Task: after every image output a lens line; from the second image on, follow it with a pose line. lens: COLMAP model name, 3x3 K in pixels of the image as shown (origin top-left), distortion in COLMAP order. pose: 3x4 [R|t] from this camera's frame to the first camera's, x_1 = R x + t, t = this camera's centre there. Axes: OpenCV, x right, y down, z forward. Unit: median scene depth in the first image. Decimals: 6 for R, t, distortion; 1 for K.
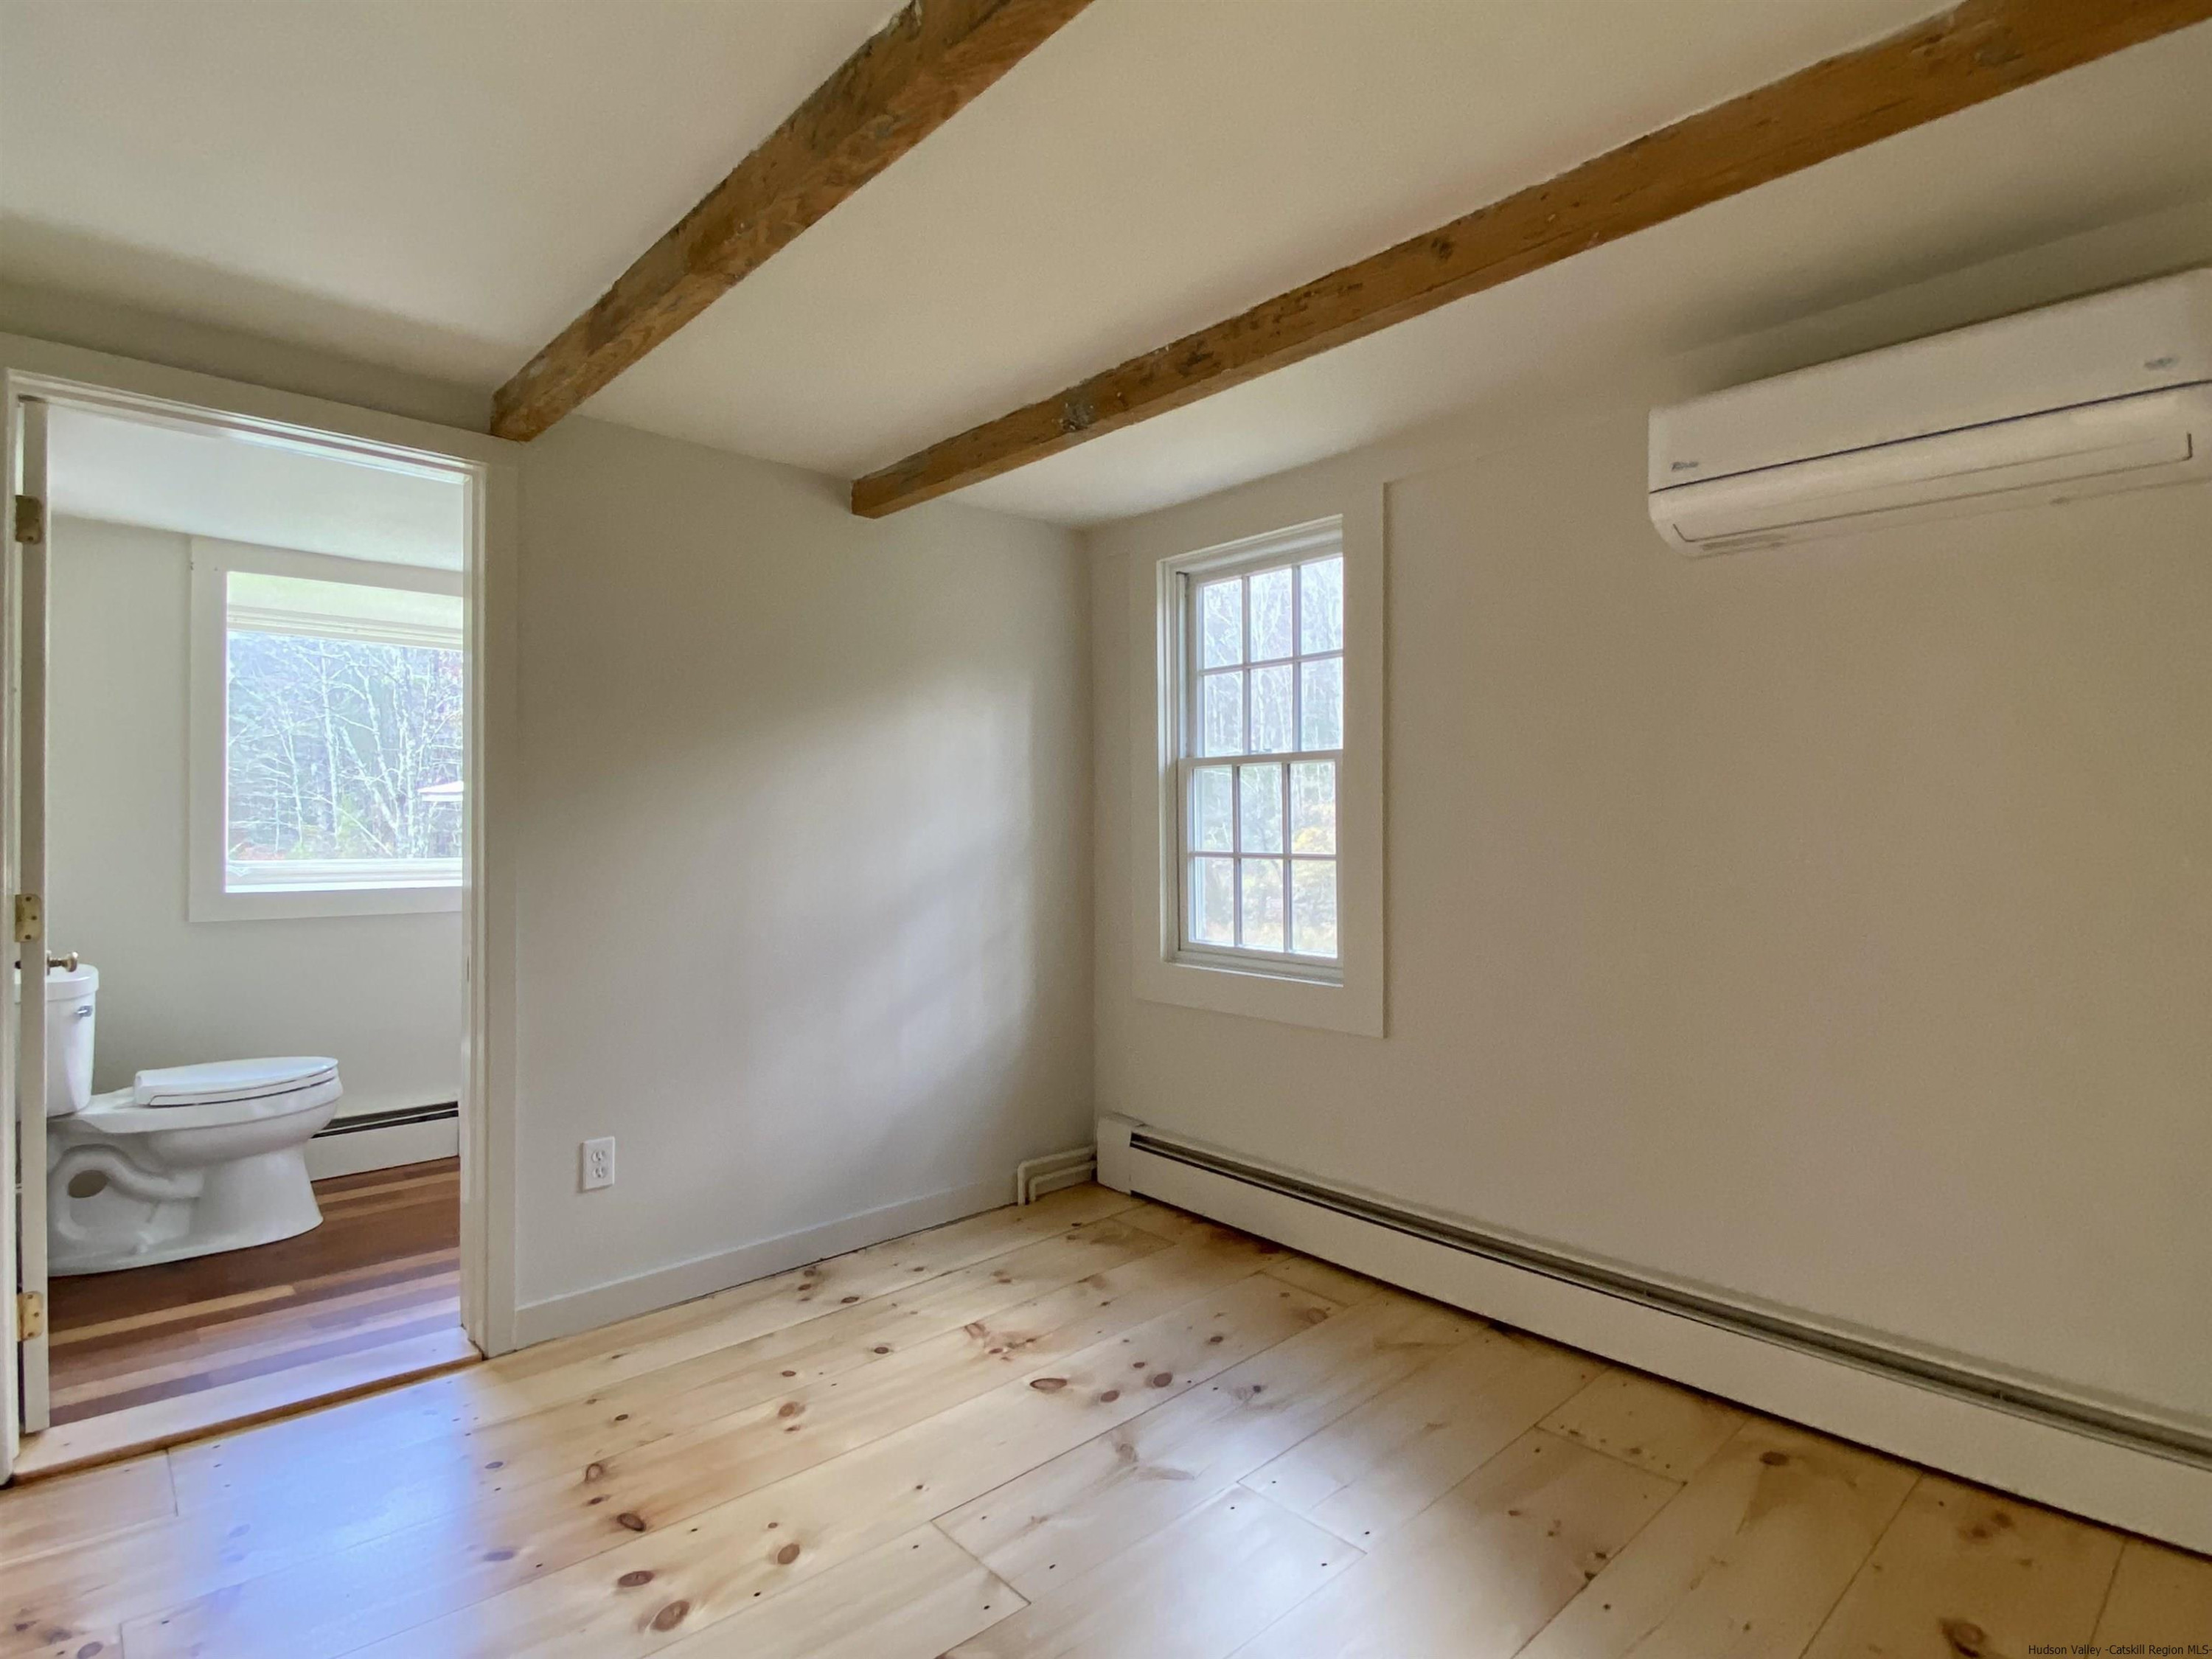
lens RADIAL K [[1163.8, 0, 1106.6], [0, 1163.8, 826.8], [0, 0, 1]] dist [0.041710, -0.054497]
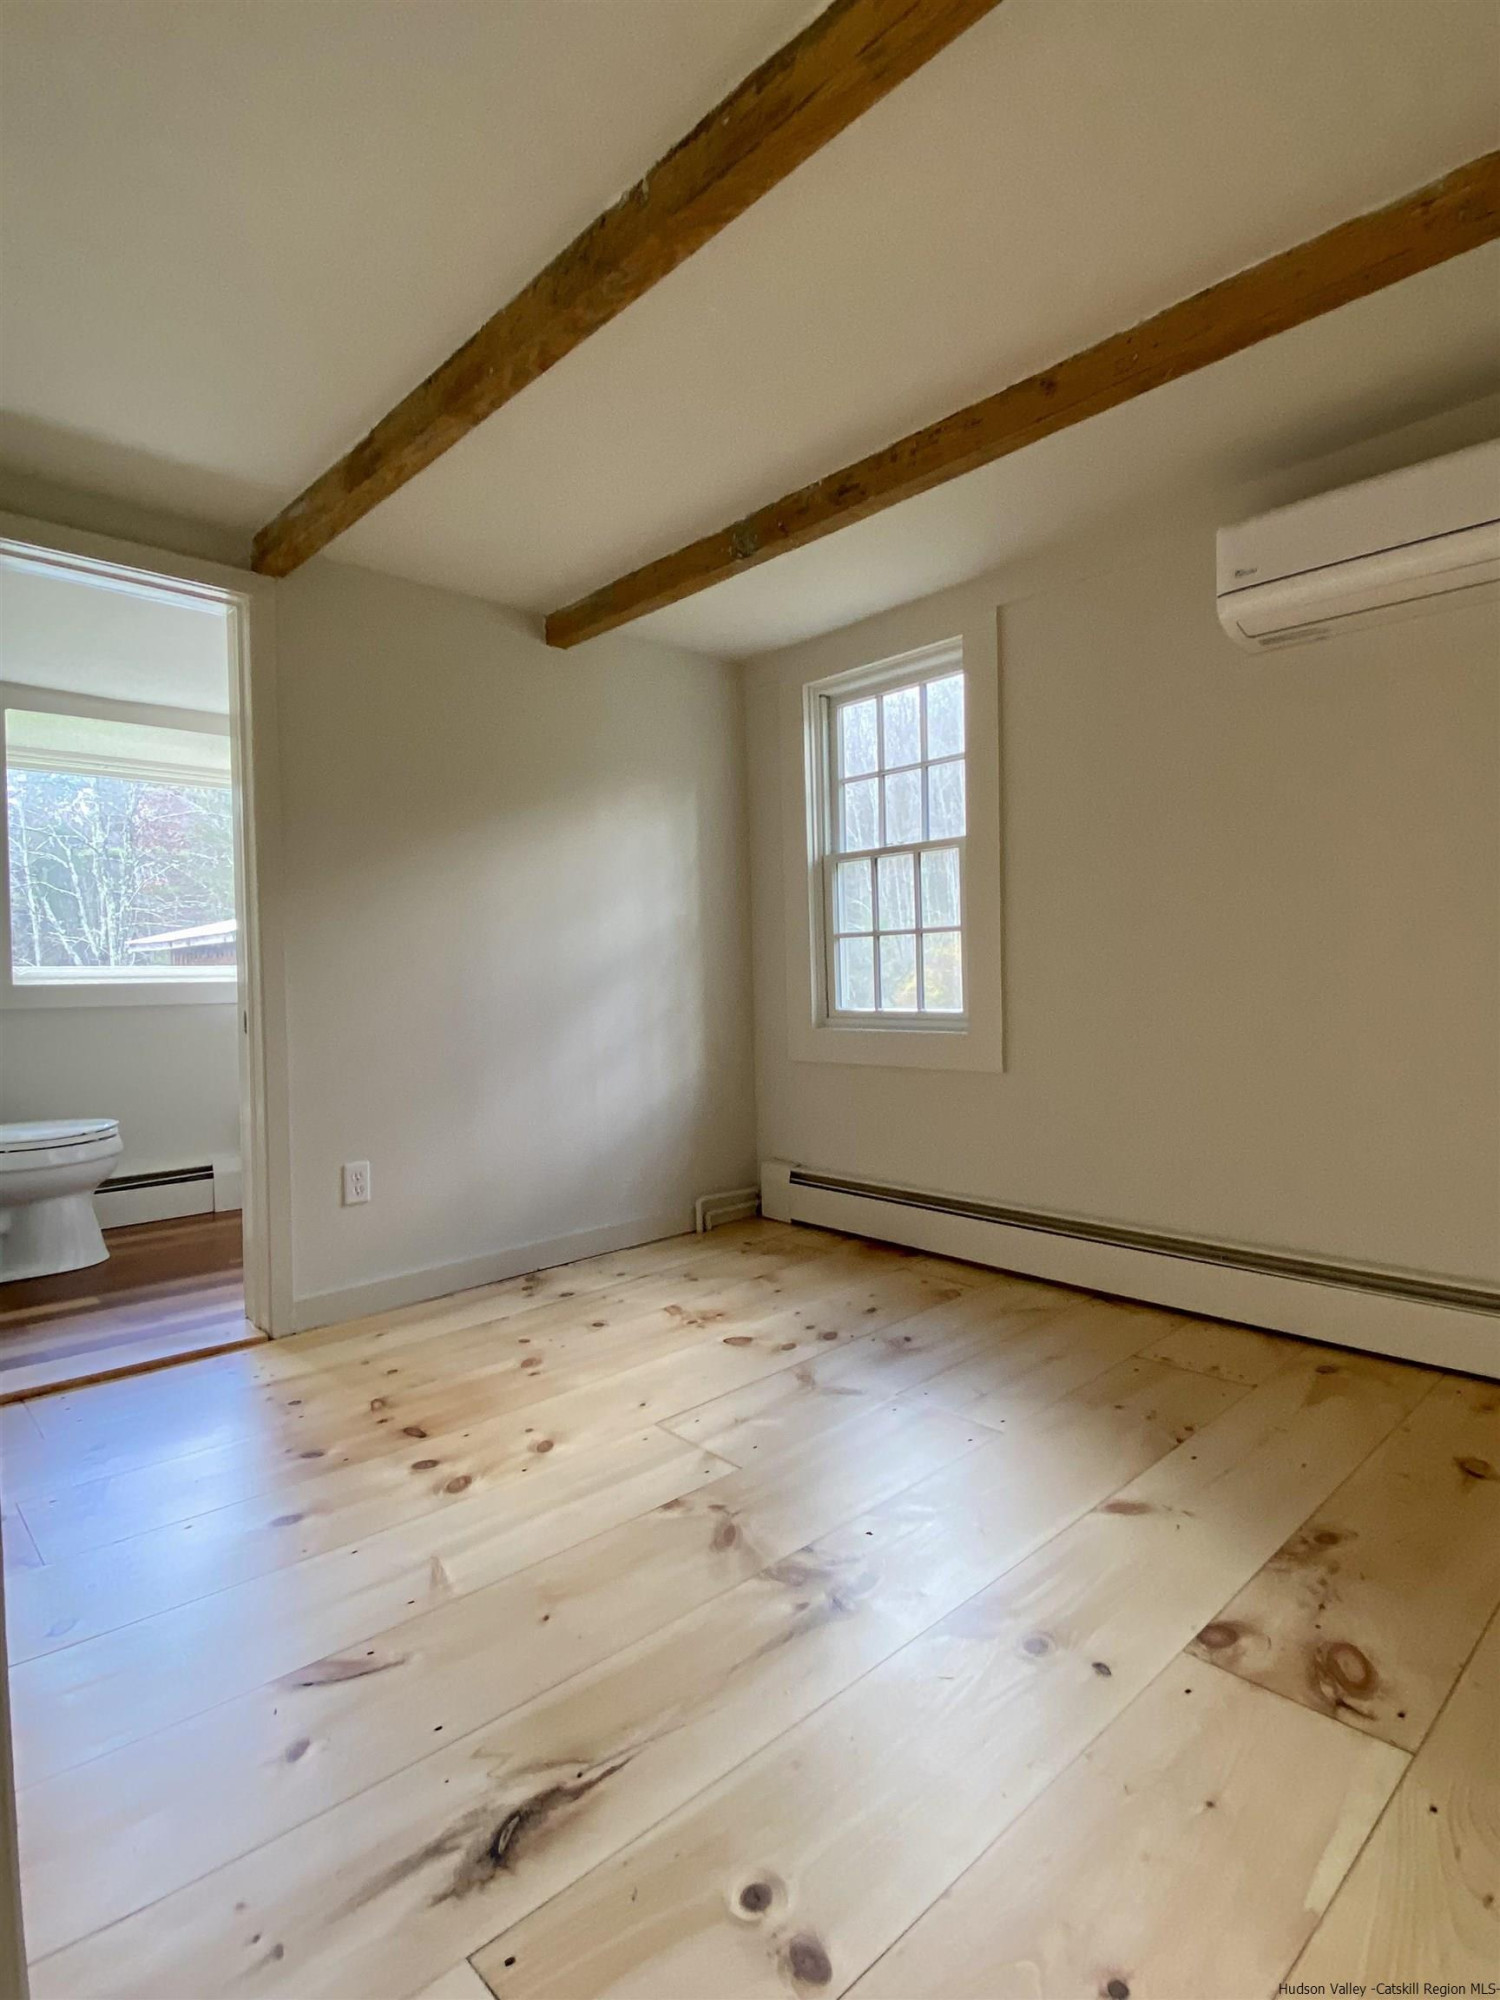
lens RADIAL K [[1052.2, 0, 750.0], [0, 1052.2, 1000.0], [0, 0, 1]] dist [0.041710, -0.054497]
pose [[0.999722, -0.020838, 0.010994, -0.040203], [0.020601, 0.999562, 0.021256, 0.091489], [-0.011432, -0.021024, 0.999714, -0.096830]]
